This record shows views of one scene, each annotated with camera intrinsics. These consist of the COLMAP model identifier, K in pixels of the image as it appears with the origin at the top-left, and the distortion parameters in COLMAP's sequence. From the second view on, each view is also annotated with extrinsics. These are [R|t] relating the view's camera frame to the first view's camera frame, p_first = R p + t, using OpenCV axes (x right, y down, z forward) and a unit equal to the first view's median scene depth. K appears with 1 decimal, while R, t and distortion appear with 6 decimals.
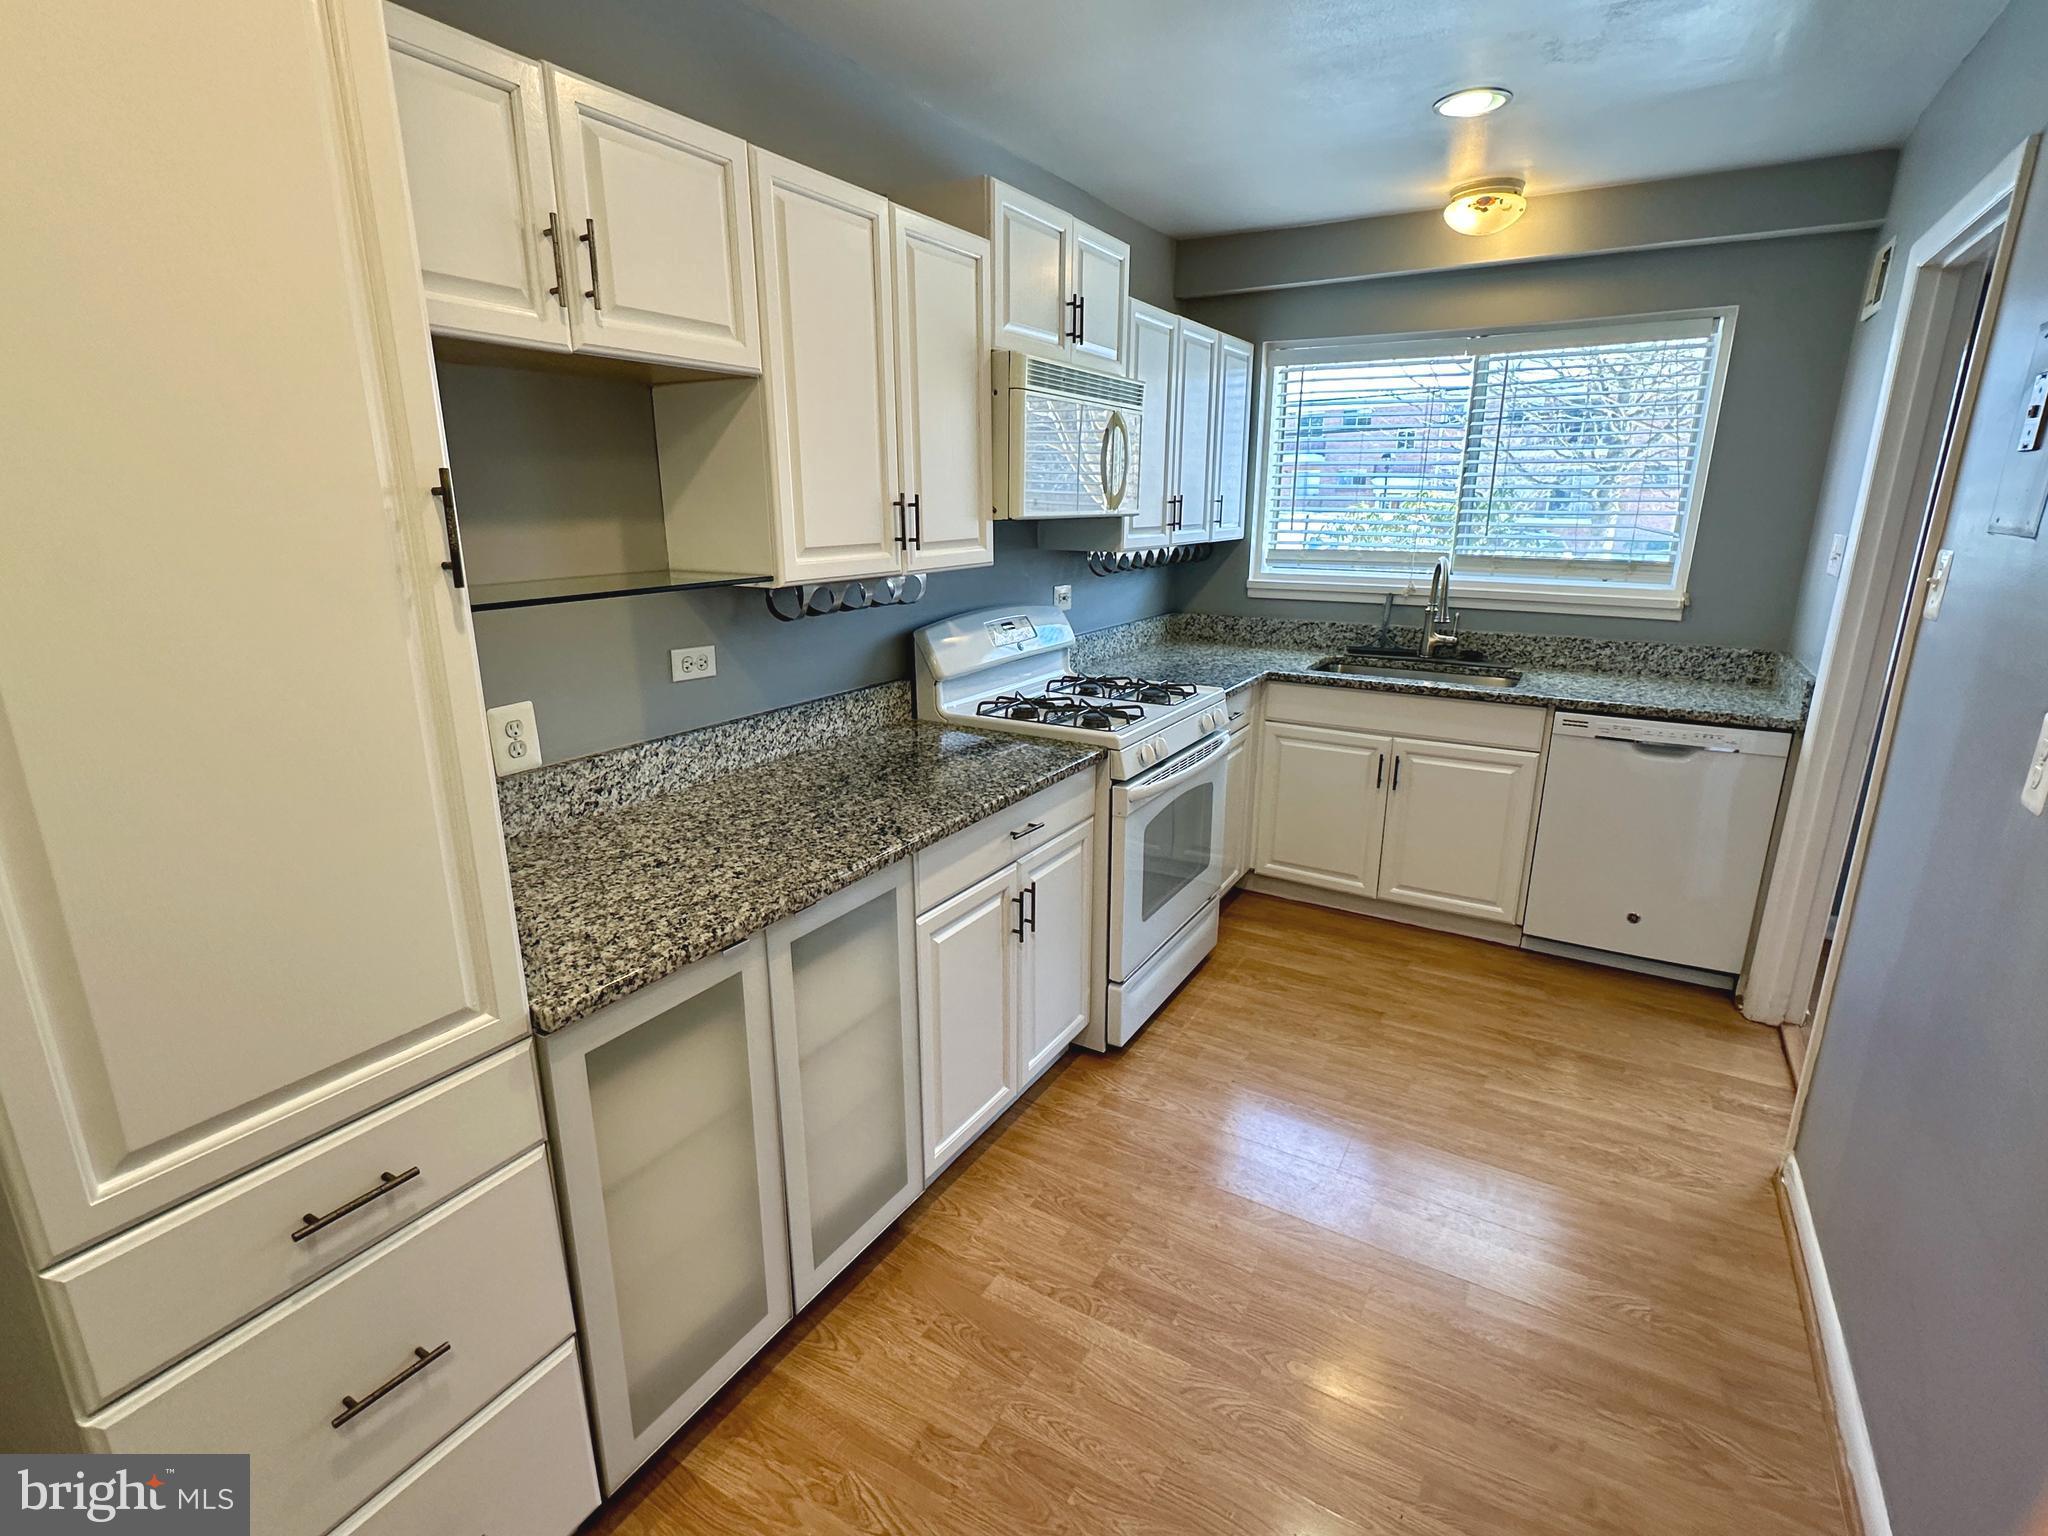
lens RADIAL K [[963.6, 0, 1022.5], [0, 963.6, 773.6], [0, 0, 1]] dist [-0.002647, -0.000295]
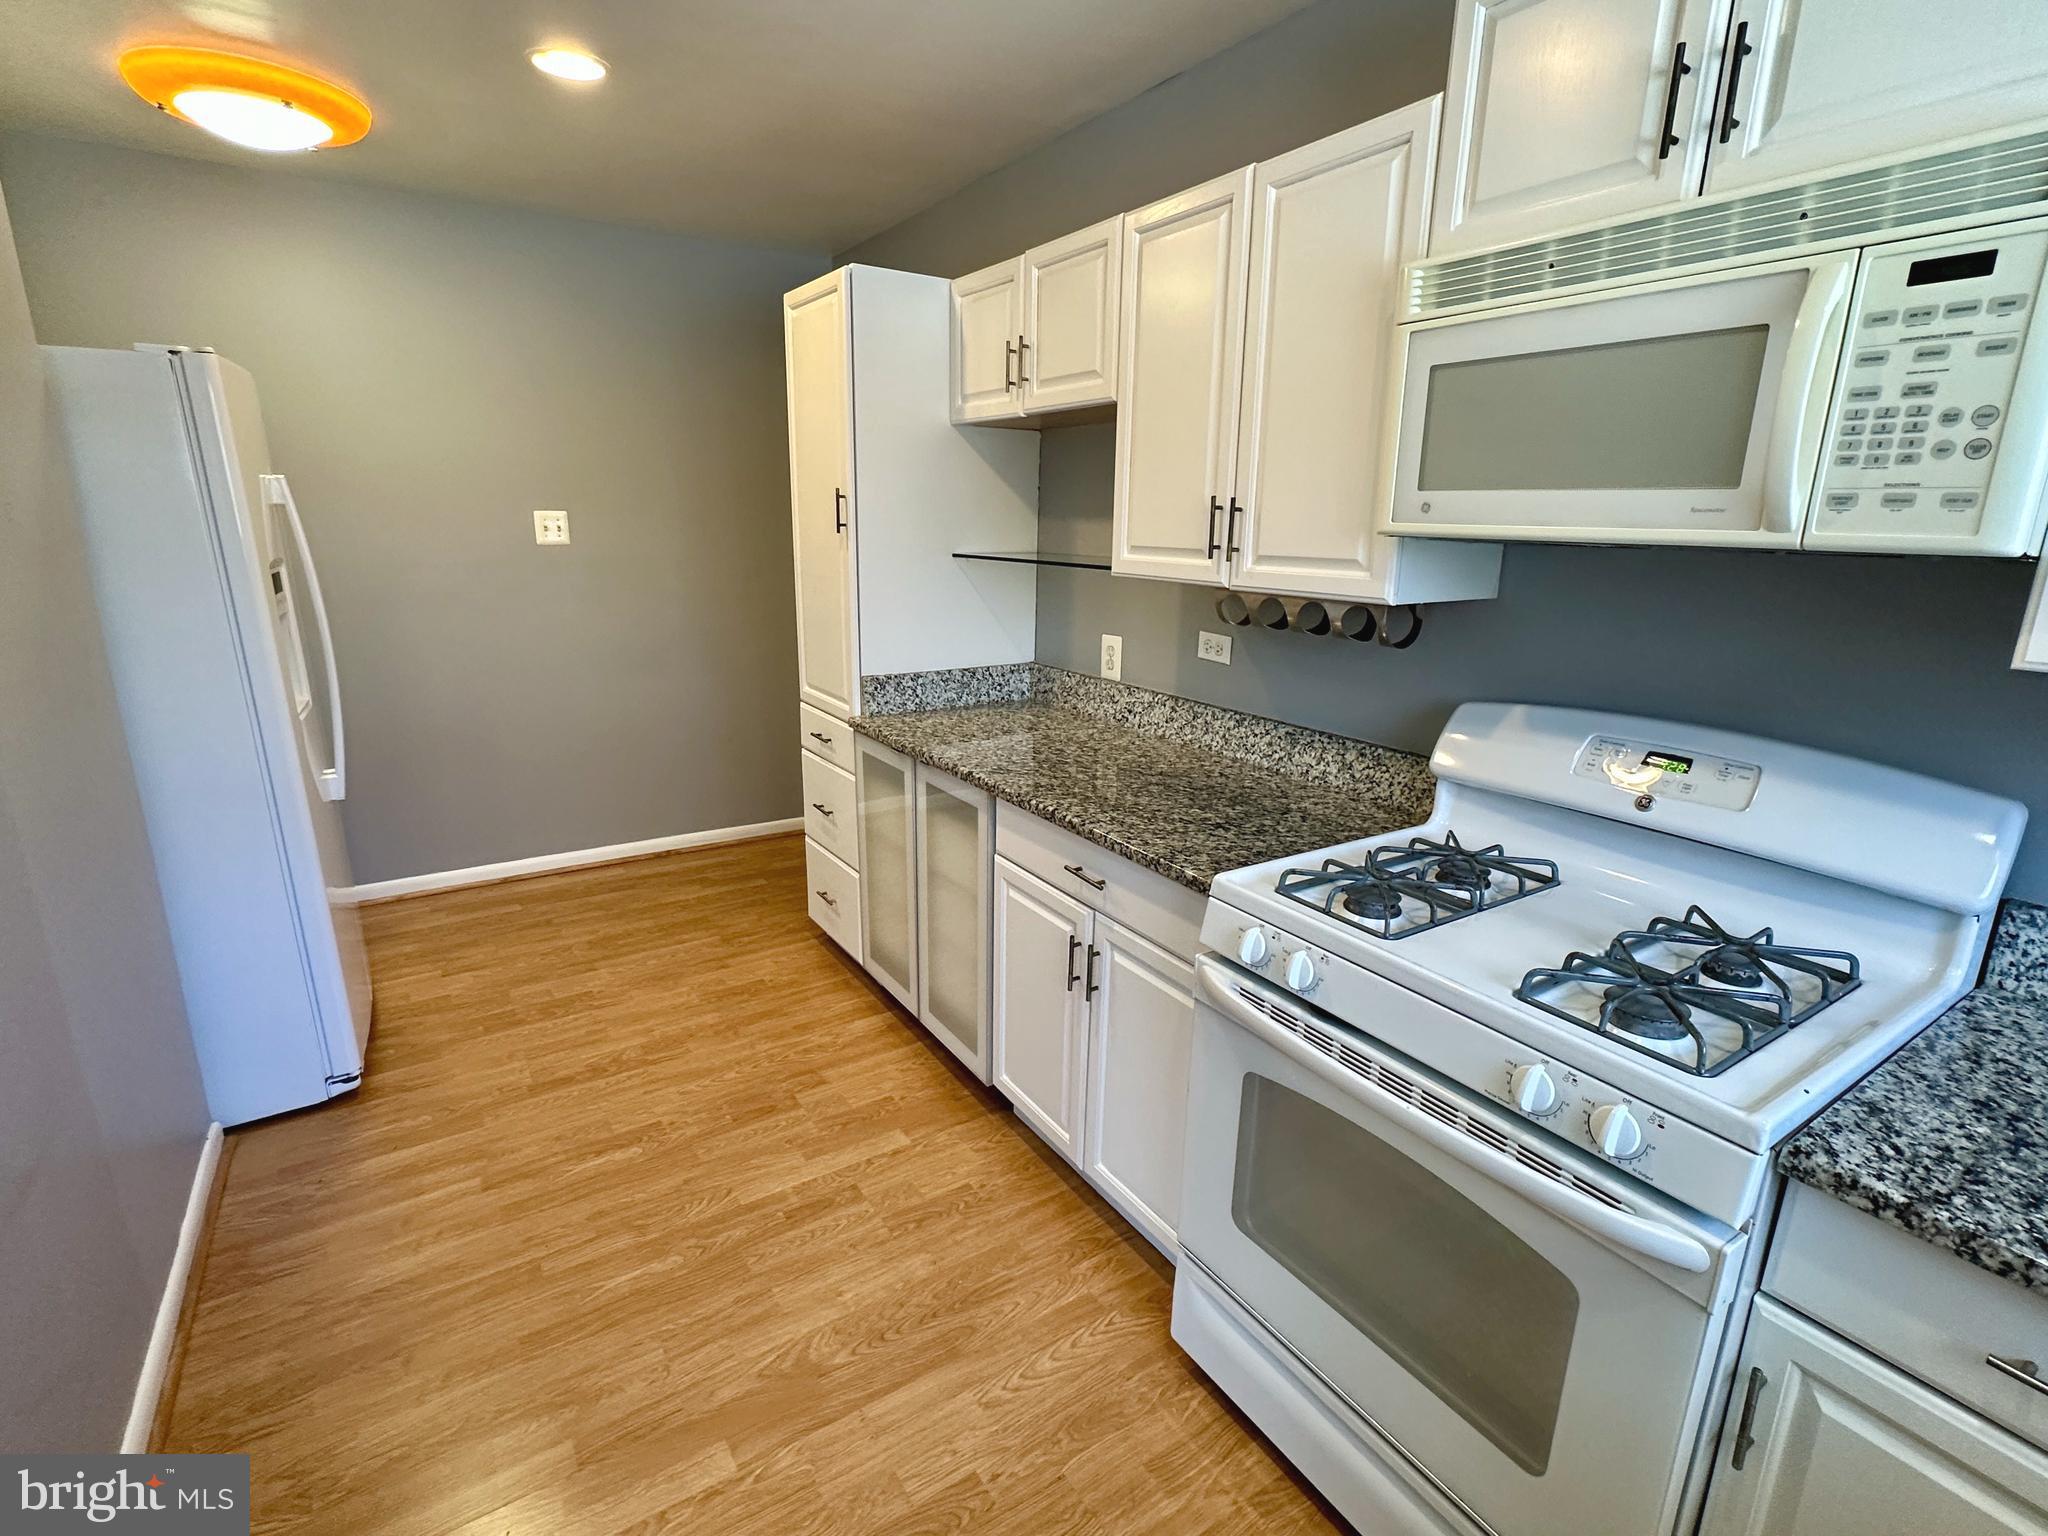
lens RADIAL K [[963.6, 0, 1025.7], [0, 963.6, 772.3], [0, 0, 1]] dist [-0.002647, -0.000295]
pose [[-0.430085, 0.227564, -0.873637, 0.795303], [-0.264662, 0.893410, 0.363005, -0.339740], [0.863123, 0.387342, -0.324014, 1.237491]]
